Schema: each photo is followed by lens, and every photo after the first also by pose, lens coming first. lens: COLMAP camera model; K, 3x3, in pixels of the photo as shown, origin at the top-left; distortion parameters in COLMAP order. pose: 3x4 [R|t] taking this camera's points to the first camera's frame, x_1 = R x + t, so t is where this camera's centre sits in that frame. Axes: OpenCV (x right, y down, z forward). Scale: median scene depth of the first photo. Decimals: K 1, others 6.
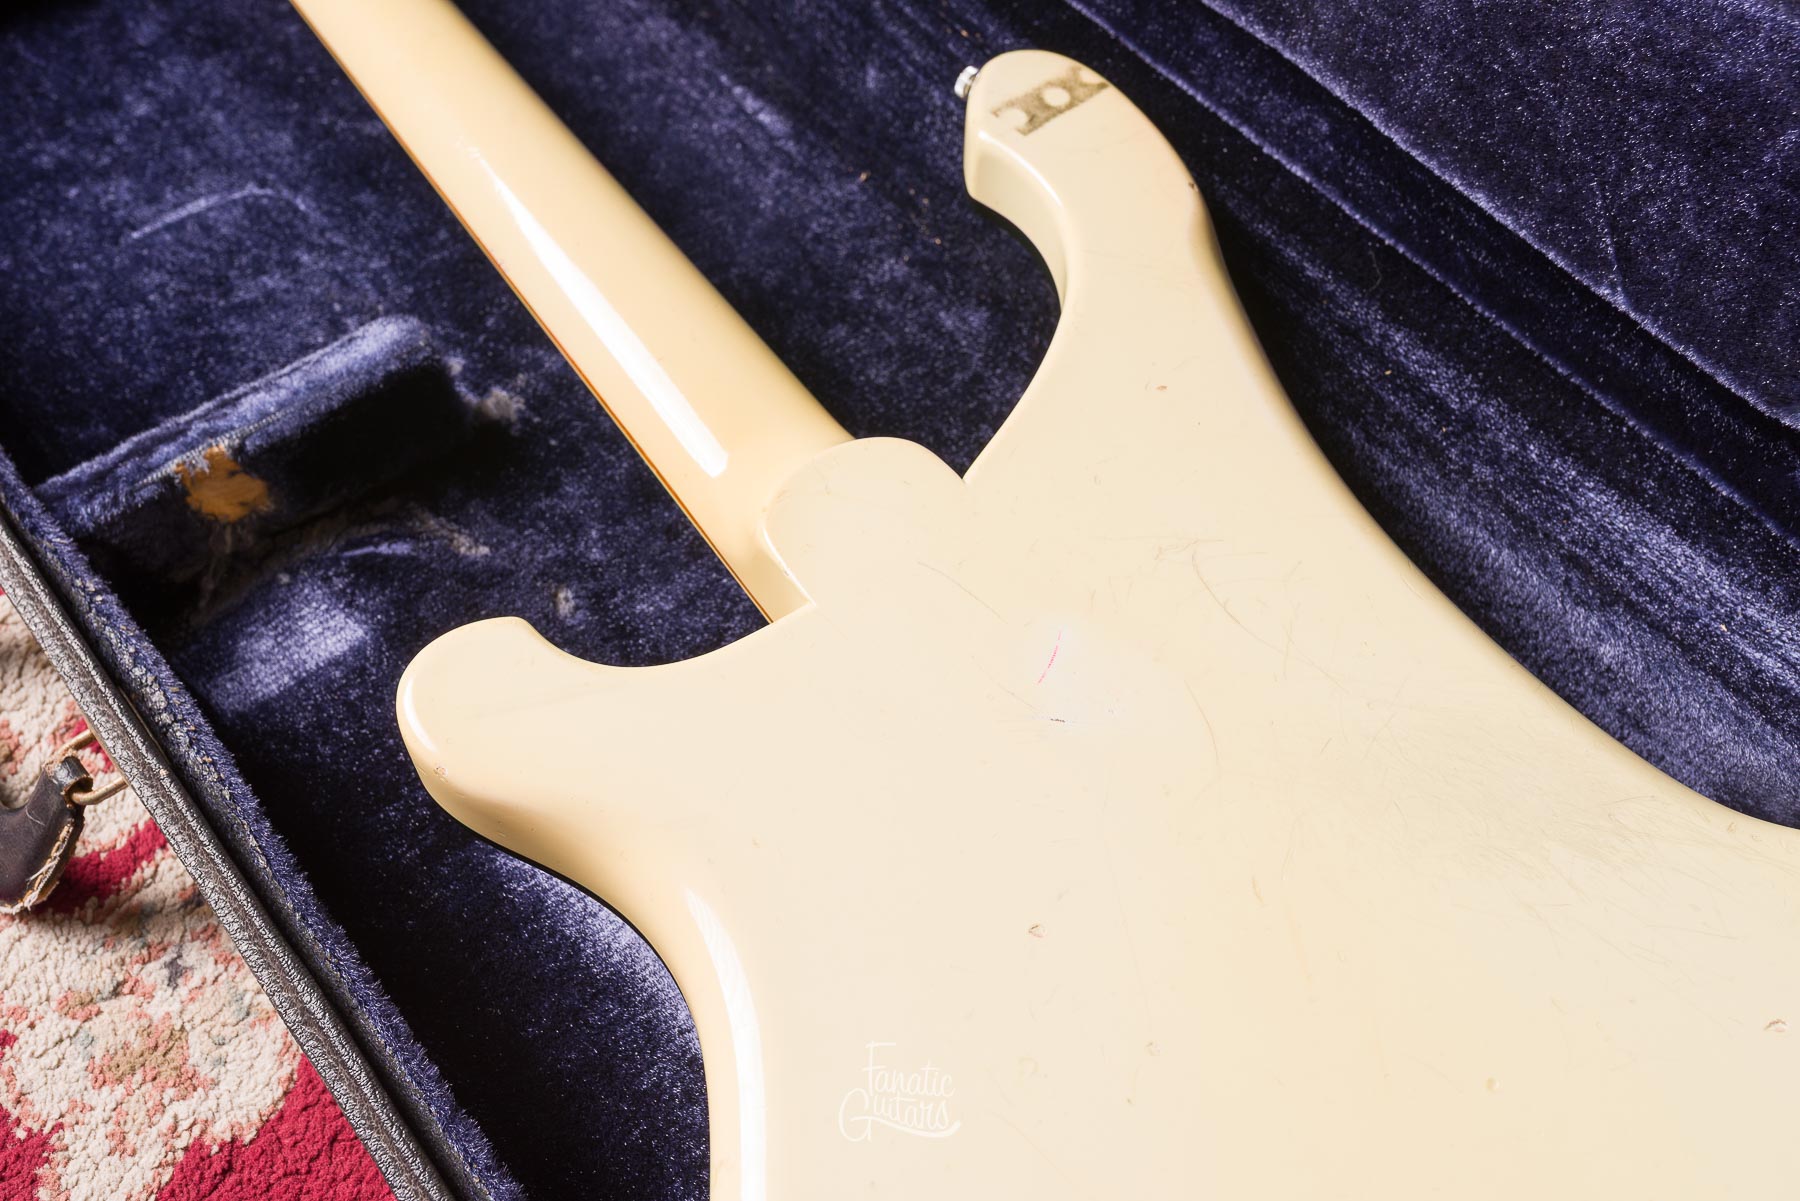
lens RADIAL K [[1763.2, 0, 901.7], [0, 1763.2, 602.6], [0, 0, 1]] dist [0.000606, 0.001038]
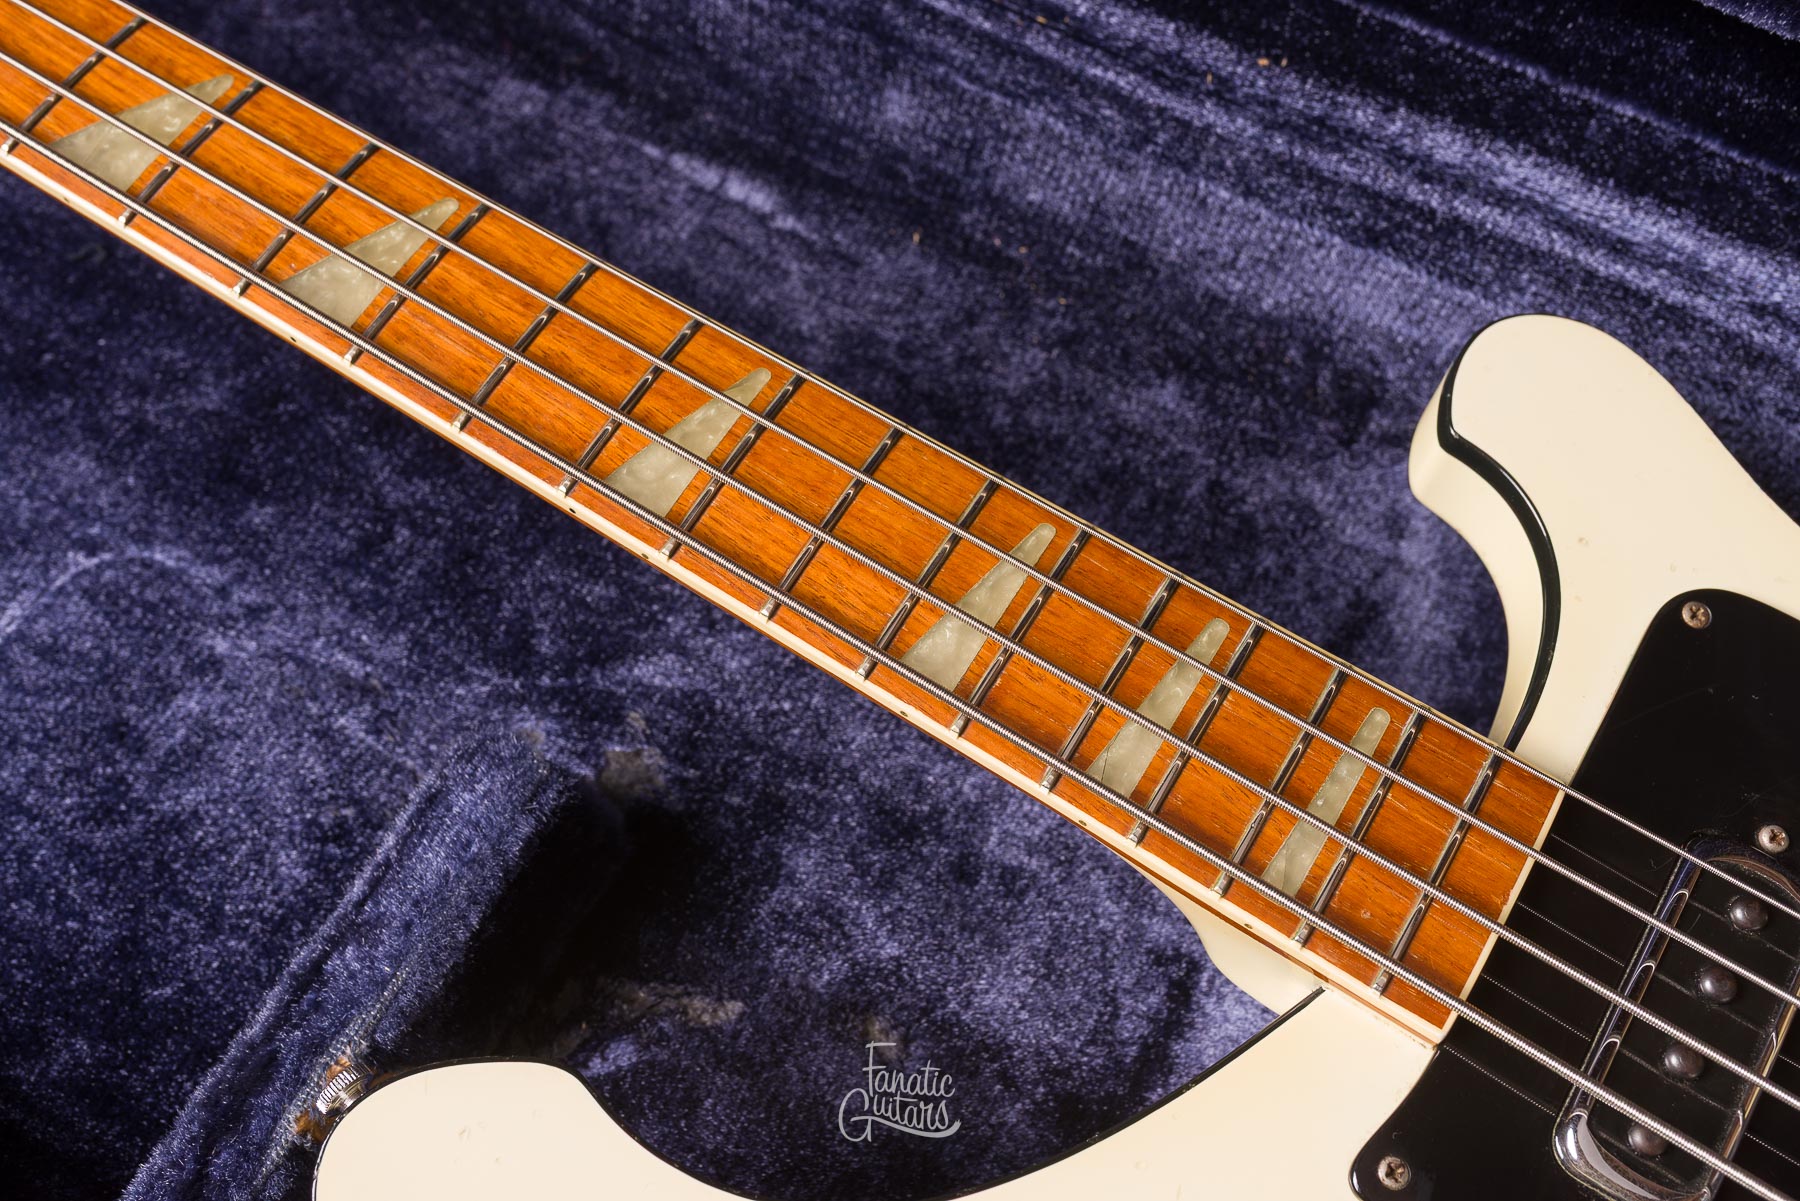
lens RADIAL K [[1780.3, 0, 899.8], [0, 1780.3, 595.1], [0, 0, 1]] dist [0.005238, -0.004748]
pose [[0.916499, -0.359914, 0.174619, -0.254742], [0.324957, 0.924394, 0.199749, -0.313126], [-0.233309, -0.126326, 0.964162, 0.351202]]
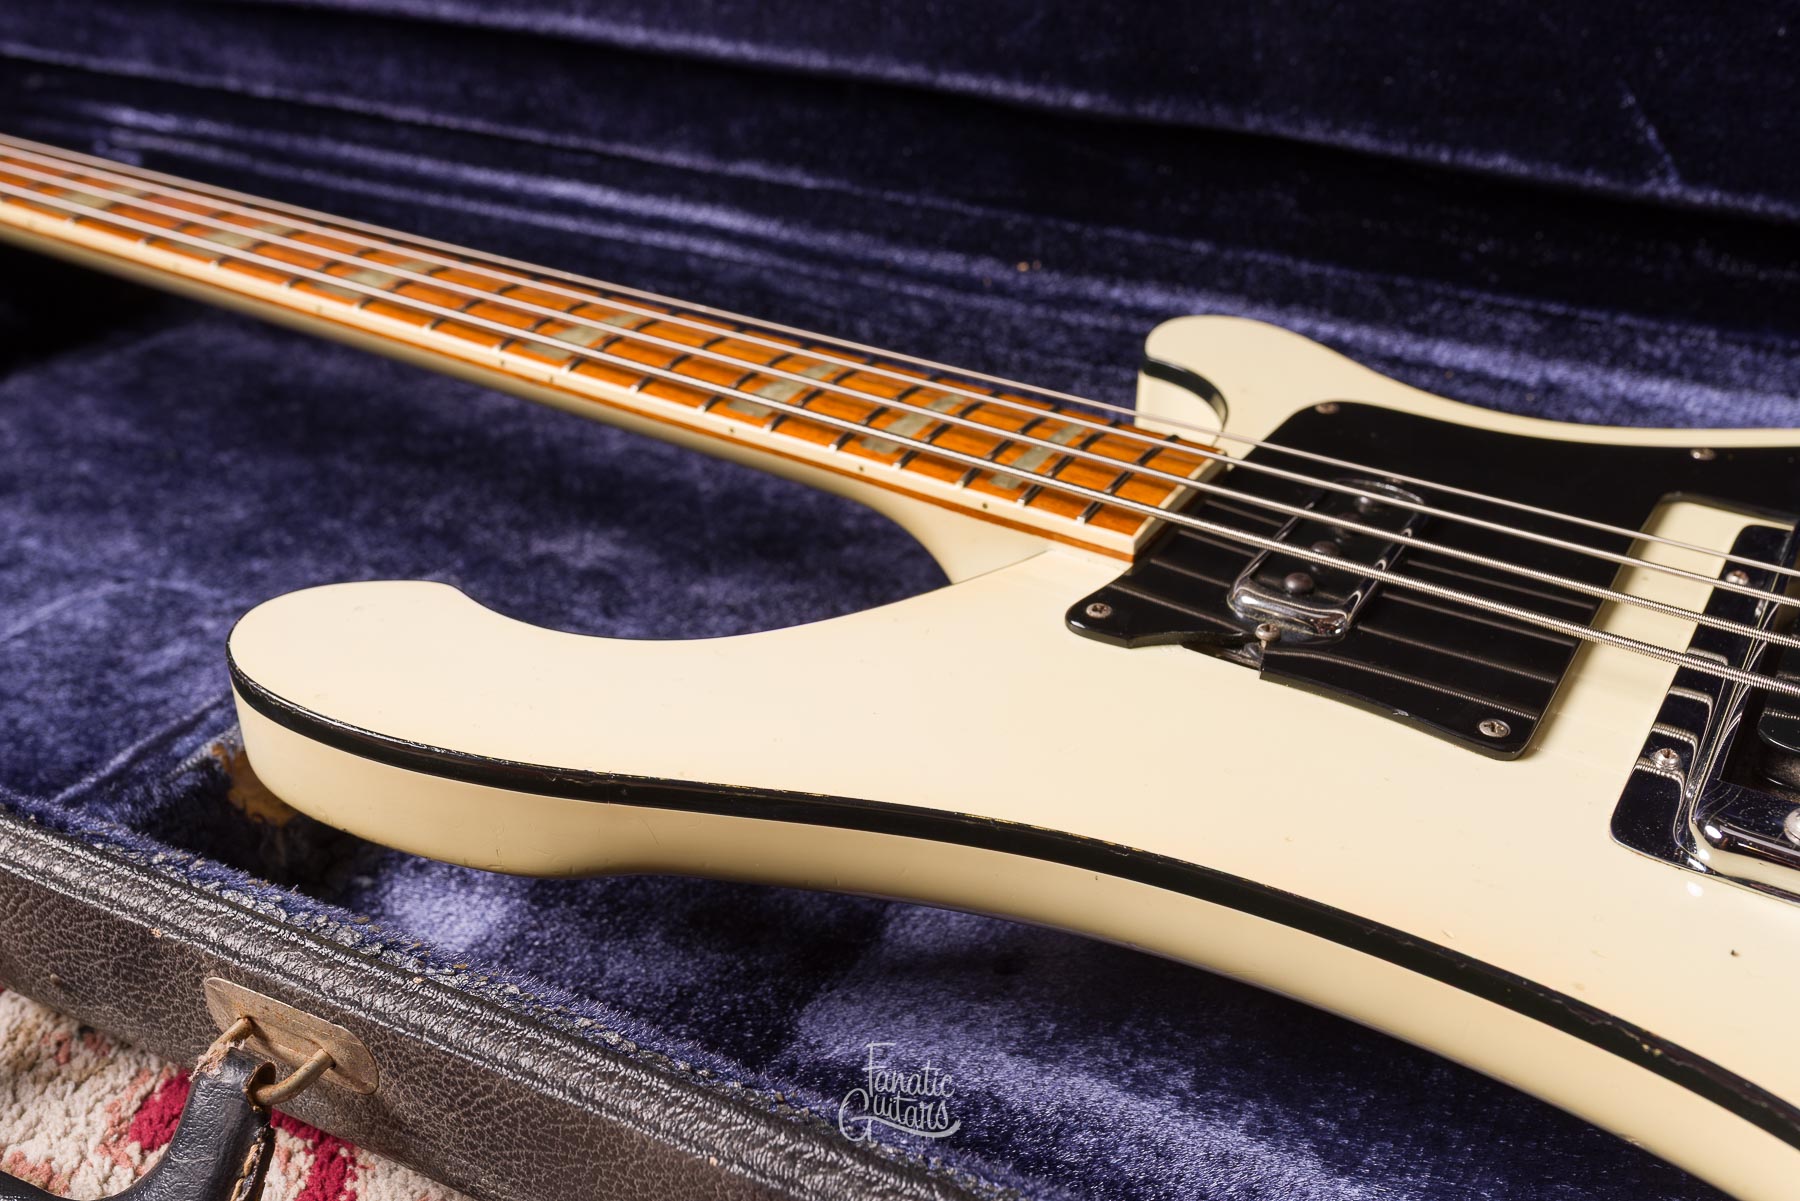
lens RADIAL K [[1786.5, 0, 900.1], [0, 1786.5, 602.0], [0, 0, 1]] dist [0.006965, -0.008930]
pose [[0.912077, -0.210482, 0.351872, -0.398995], [0.341273, 0.865377, -0.366954, 0.250720], [-0.227264, 0.454774, 0.861122, 0.242769]]
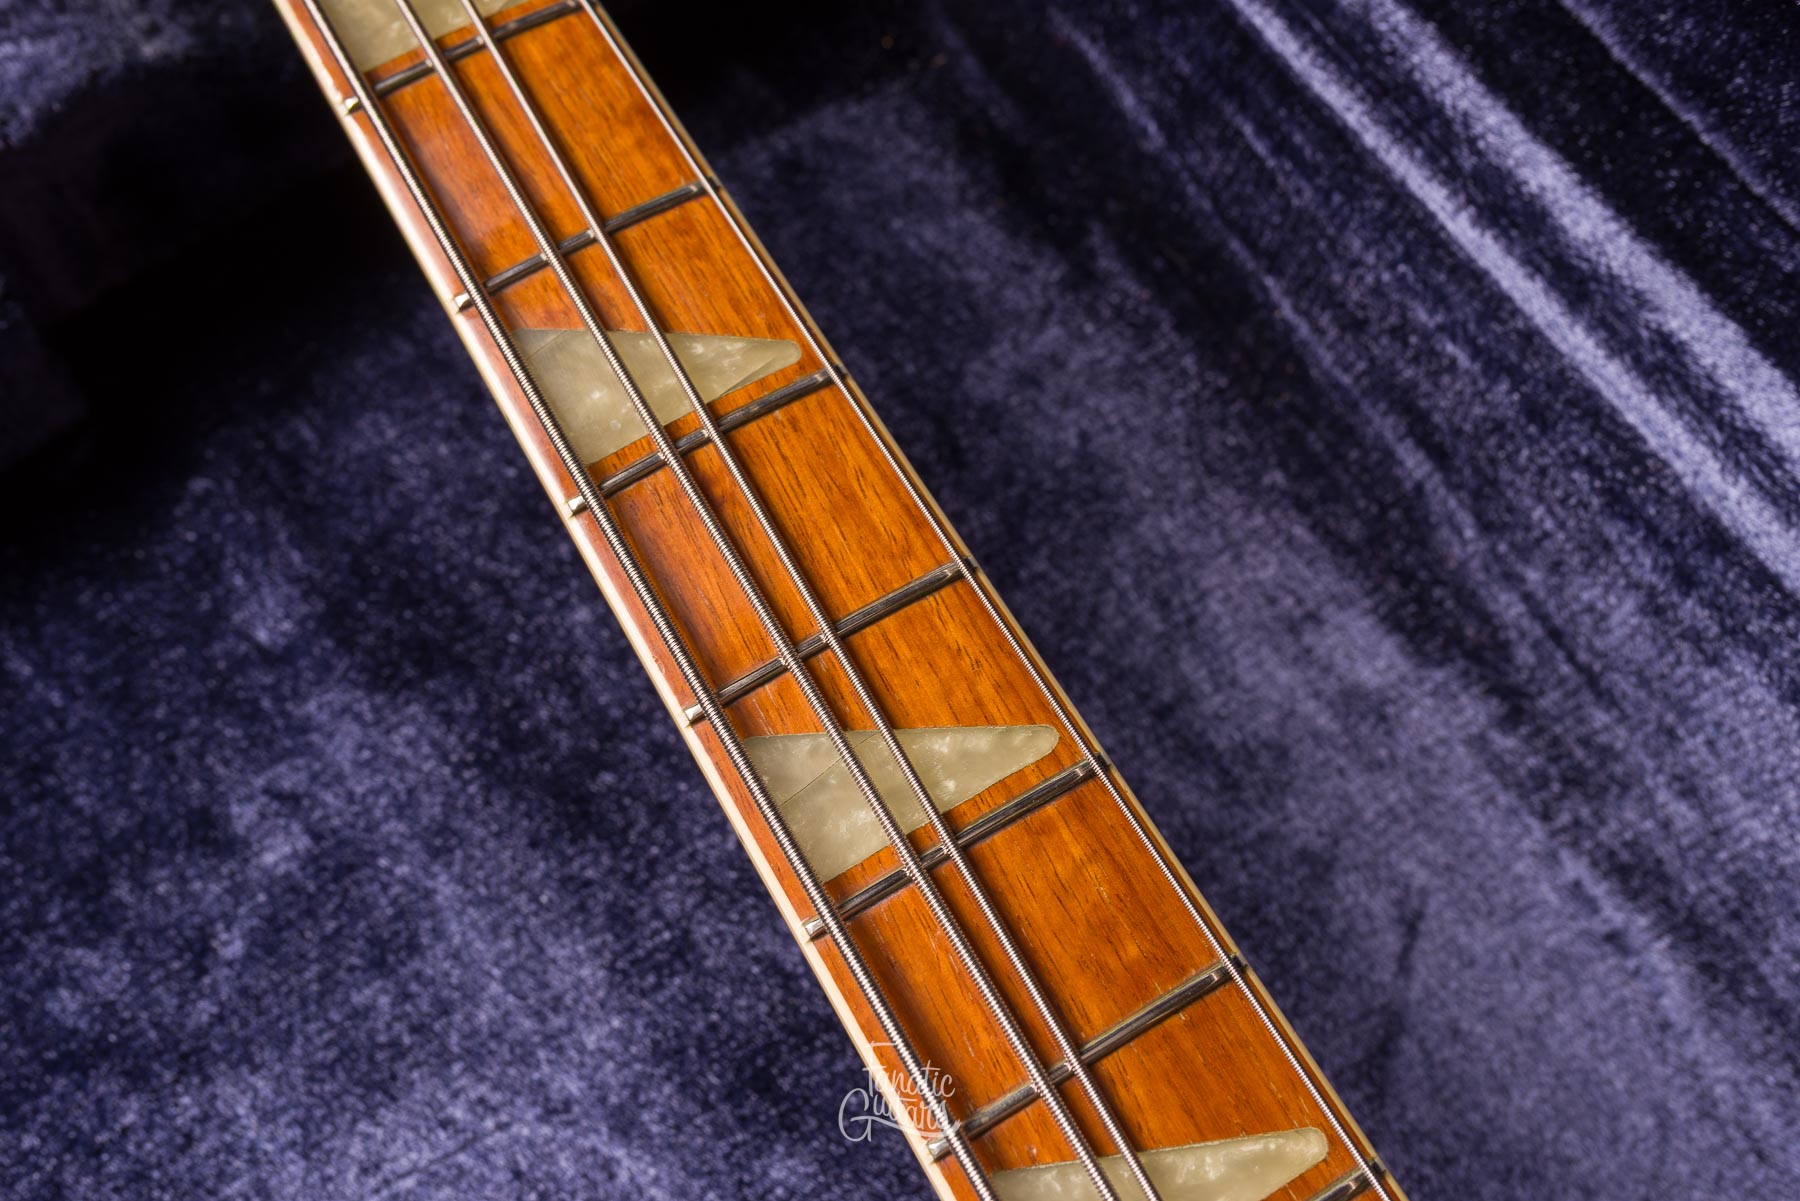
lens RADIAL K [[1822.4, 0, 903.0], [0, 1822.4, 600.0], [0, 0, 1]] dist [0.003630, -0.001928]
pose [[0.997883, 0.063476, -0.014185, -0.334387], [-0.059101, 0.975971, 0.209731, -0.573352], [0.027157, -0.208448, 0.977656, 0.698982]]
